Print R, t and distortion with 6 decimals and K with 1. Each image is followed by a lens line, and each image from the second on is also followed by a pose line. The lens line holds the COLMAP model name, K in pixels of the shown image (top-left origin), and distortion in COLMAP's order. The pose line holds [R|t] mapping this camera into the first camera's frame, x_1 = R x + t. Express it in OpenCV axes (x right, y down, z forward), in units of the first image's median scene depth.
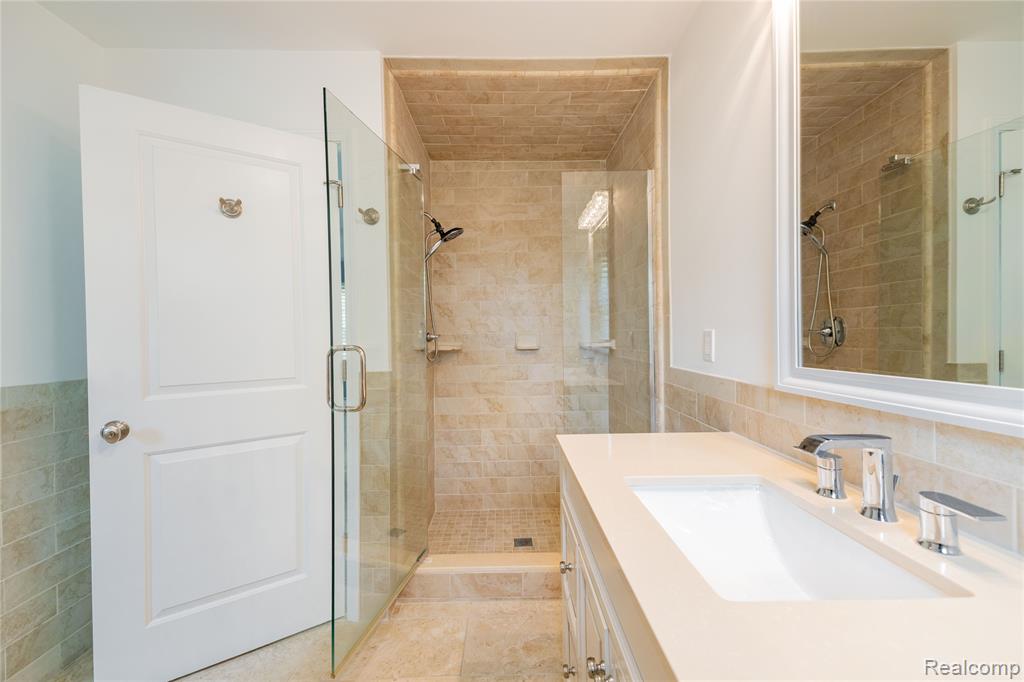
lens RADIAL K [[419.4, 0, 515.8], [0, 419.4, 337.4], [0, 0, 1]] dist [0.044982, -0.012306]
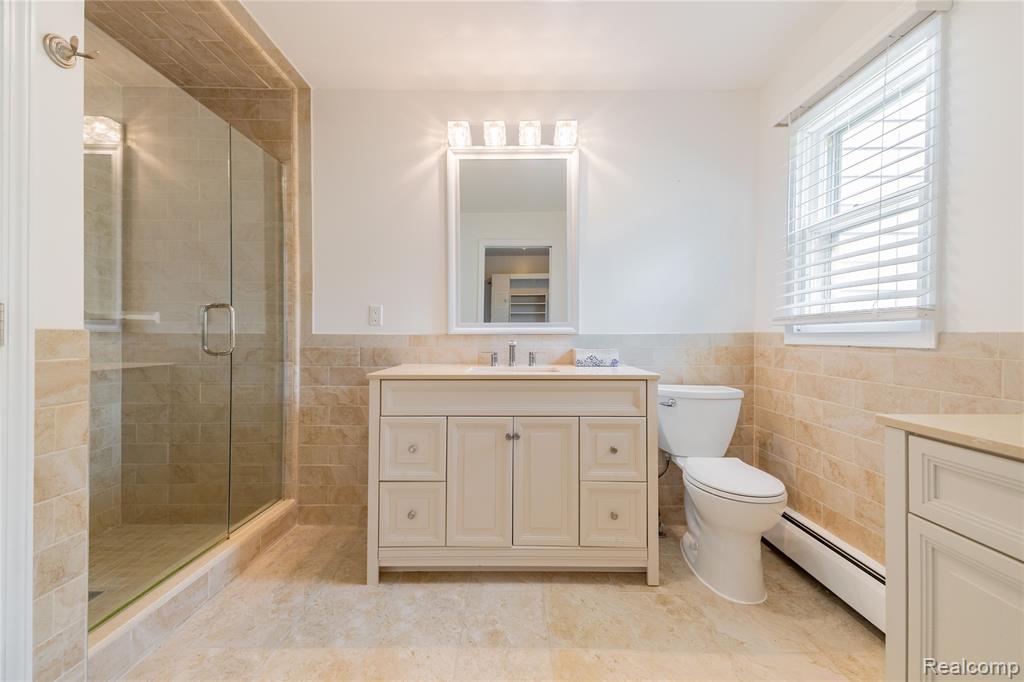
lens RADIAL K [[419.4, 0, 518.7], [0, 419.4, 337.8], [0, 0, 1]] dist [0.044982, -0.012306]
pose [[-0.002332, 0.012076, 0.999924, -0.868996], [0.004000, 0.999919, -0.012066, 0.097557], [-0.999989, 0.003971, -0.002380, 0.375434]]
